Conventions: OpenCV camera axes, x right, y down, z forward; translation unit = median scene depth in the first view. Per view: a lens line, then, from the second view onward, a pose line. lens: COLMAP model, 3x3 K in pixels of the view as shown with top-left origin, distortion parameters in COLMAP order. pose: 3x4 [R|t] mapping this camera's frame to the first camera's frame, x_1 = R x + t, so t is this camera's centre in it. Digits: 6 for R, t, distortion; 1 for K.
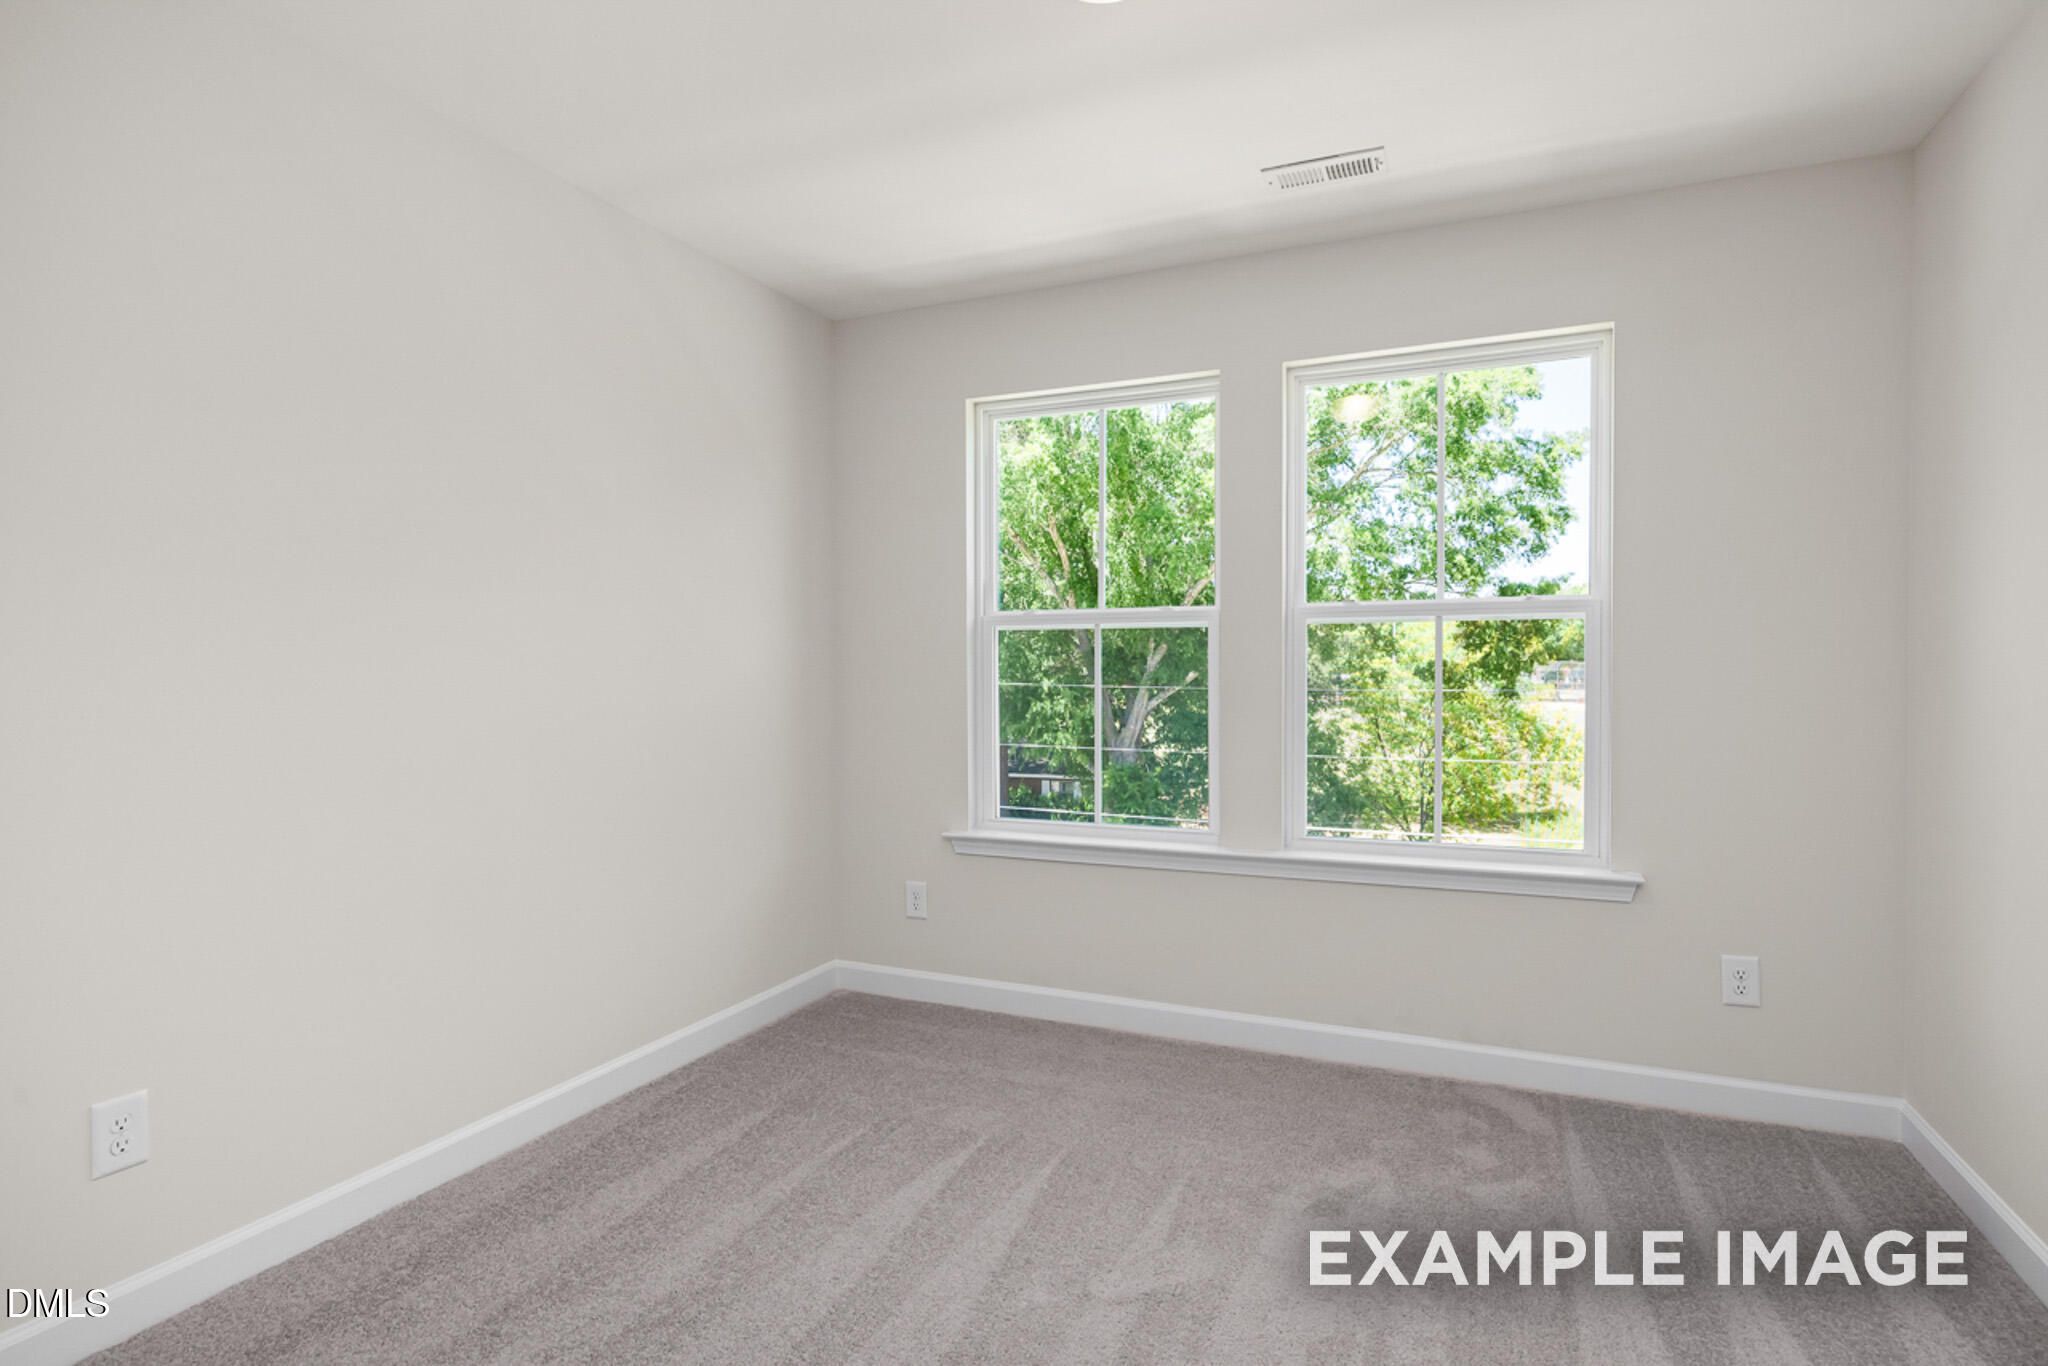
lens RADIAL K [[1002.7, 0, 1045.7], [0, 1002.7, 690.9], [0, 0, 1]] dist [-0.004854, -0.000417]
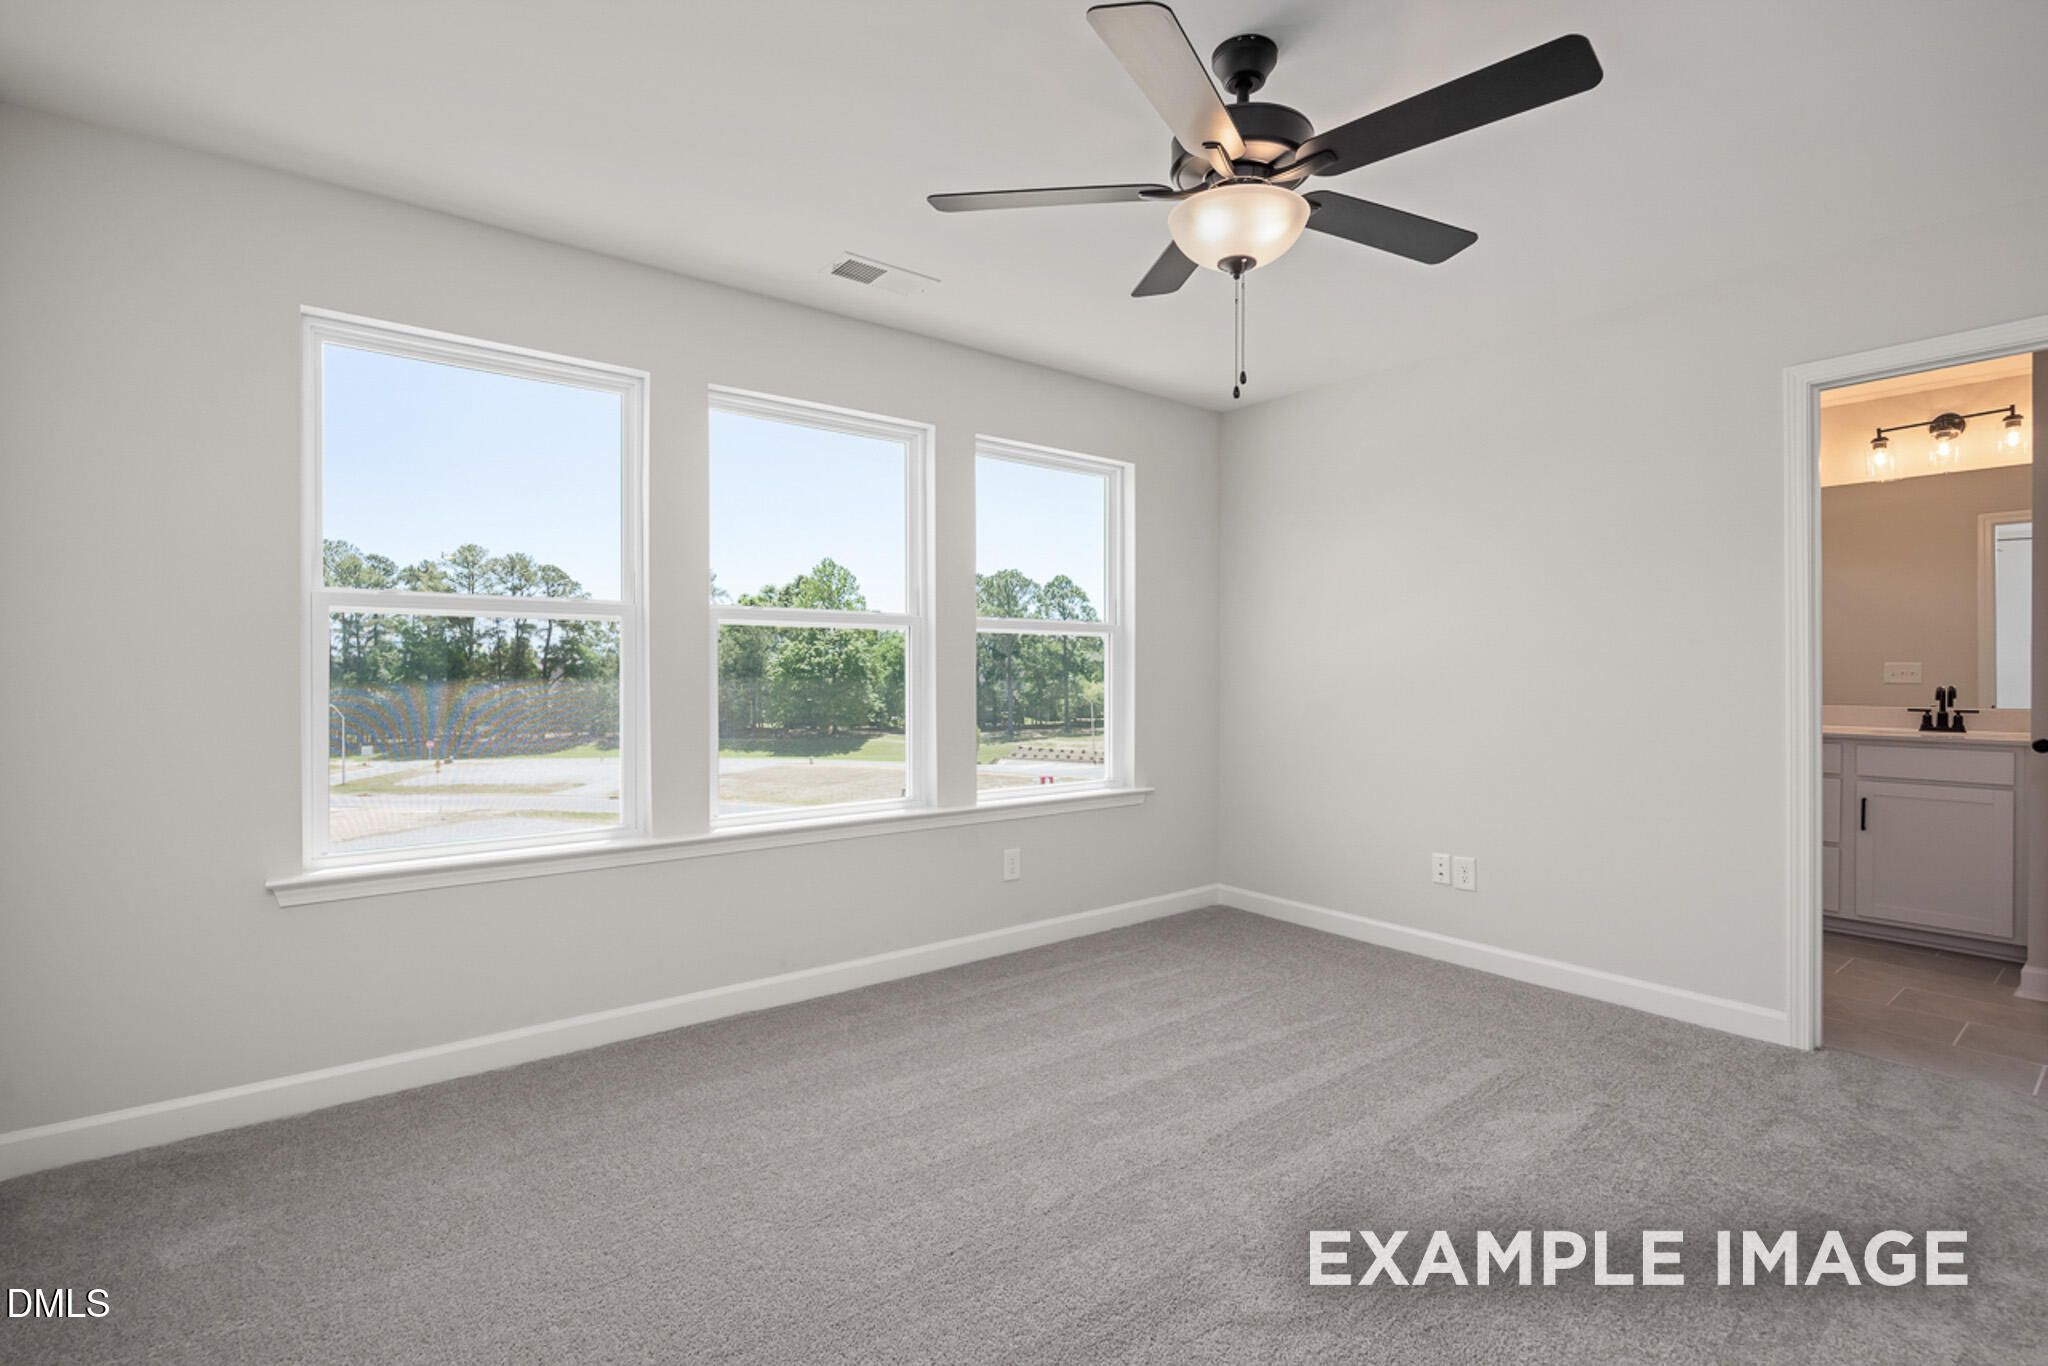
lens RADIAL K [[934.4, 0, 1030.4], [0, 934.4, 687.4], [0, 0, 1]] dist [-0.008901, 0.000042]
pose [[0.482088, -0.013103, 0.876025, -0.495096], [0.012802, 0.999887, 0.007911, -0.001320], [-0.876029, 0.007401, 0.482202, 0.219834]]
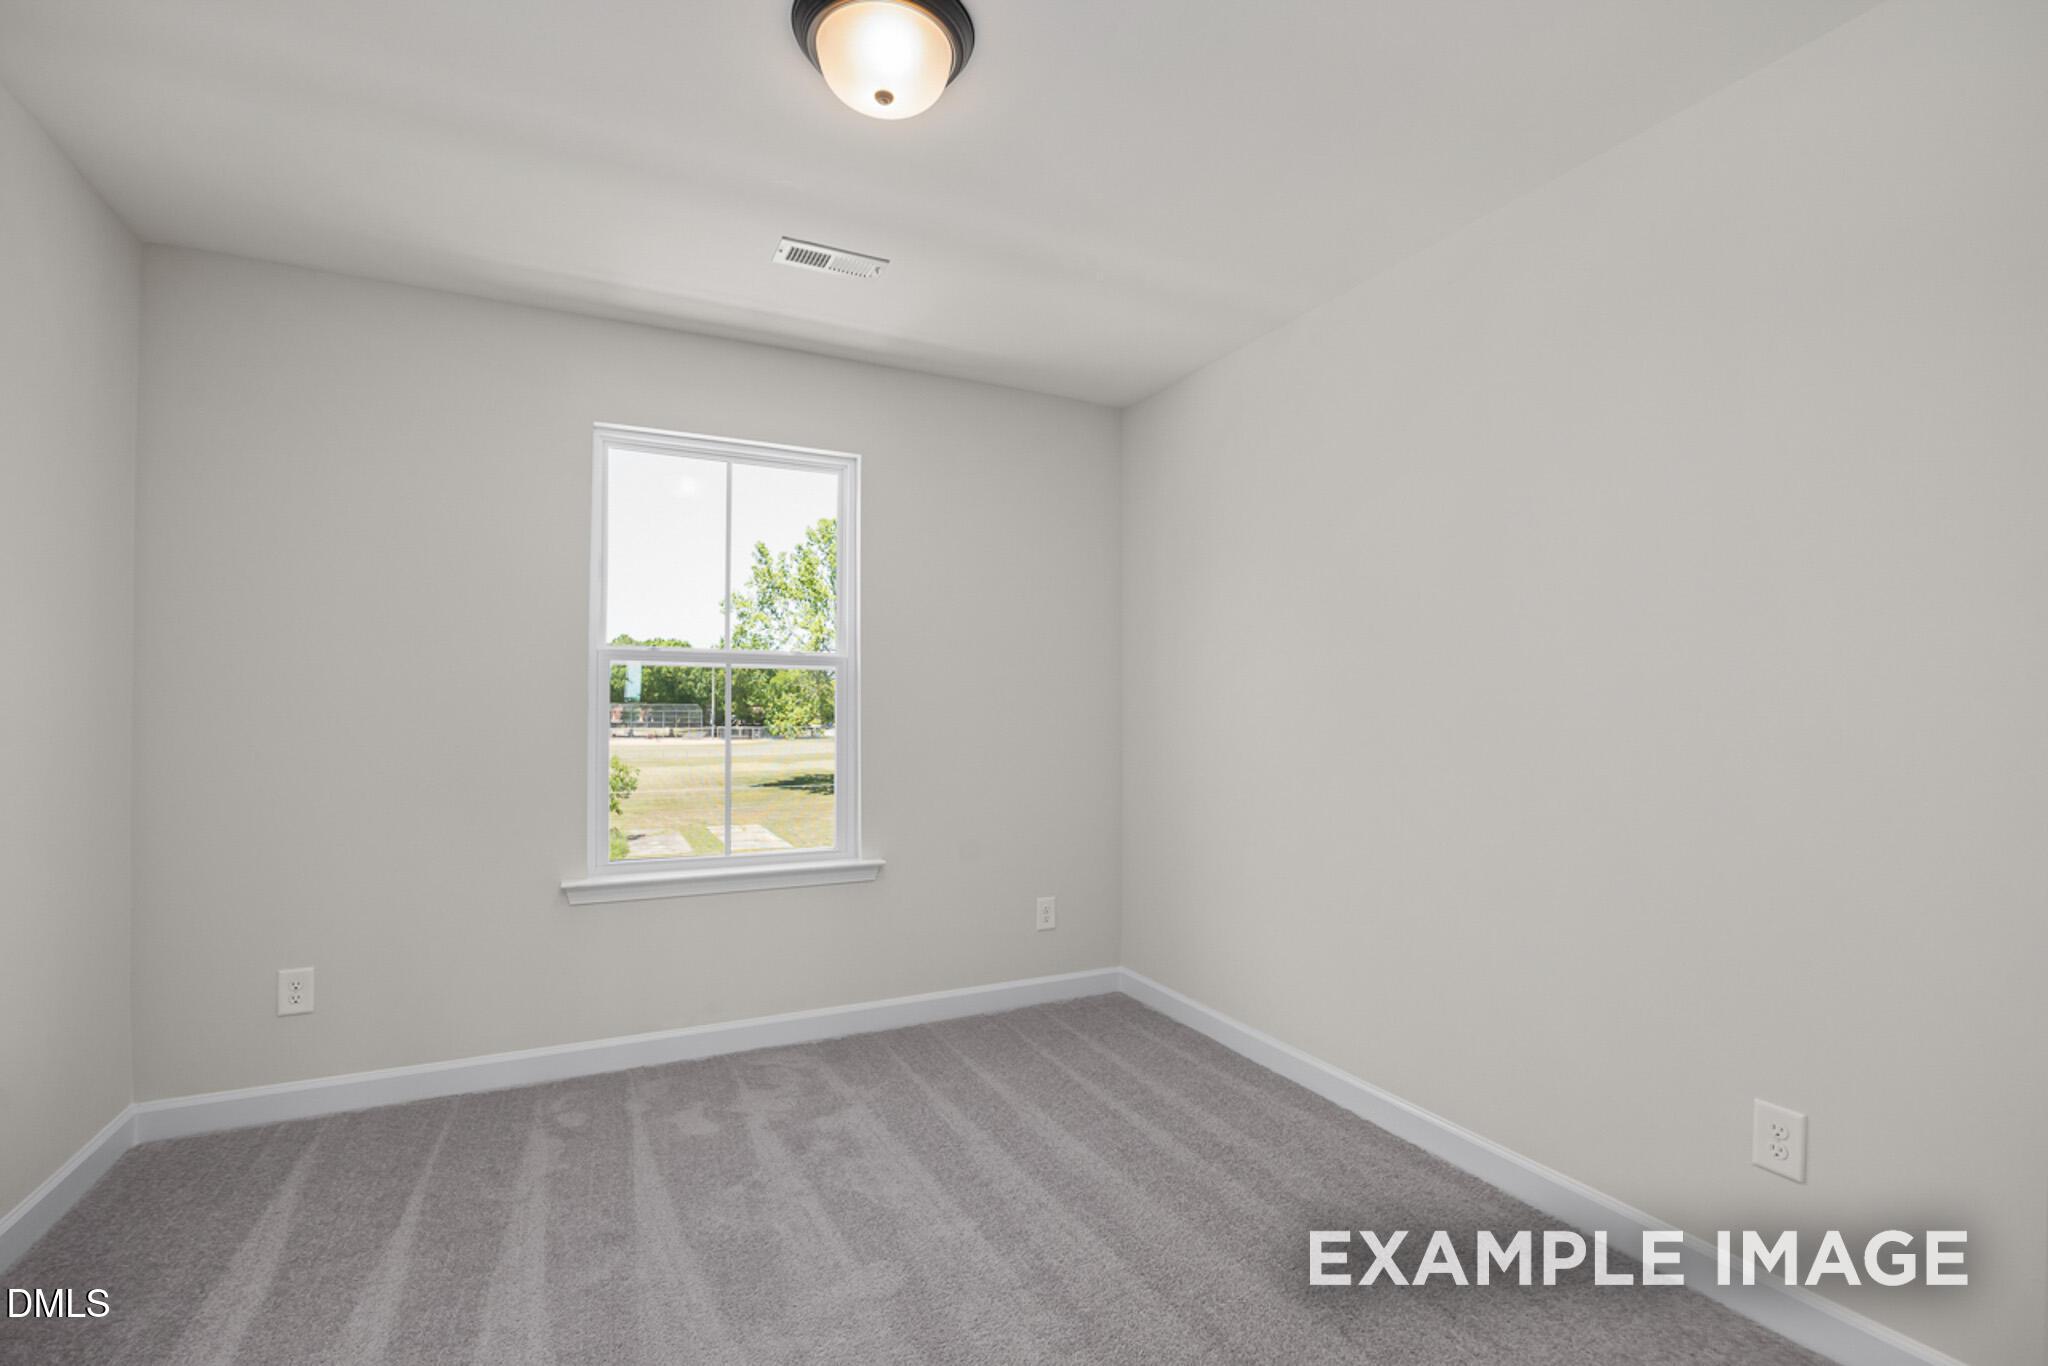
lens RADIAL K [[854.3, 0, 1021.5], [0, 854.3, 717.2], [0, 0, 1]] dist [0.000210, 0.000118]
pose [[0.684352, -0.003502, 0.729143, -0.340521], [0.013319, 0.999882, -0.007699, -0.000530], [-0.729030, 0.014980, 0.684318, 0.151962]]
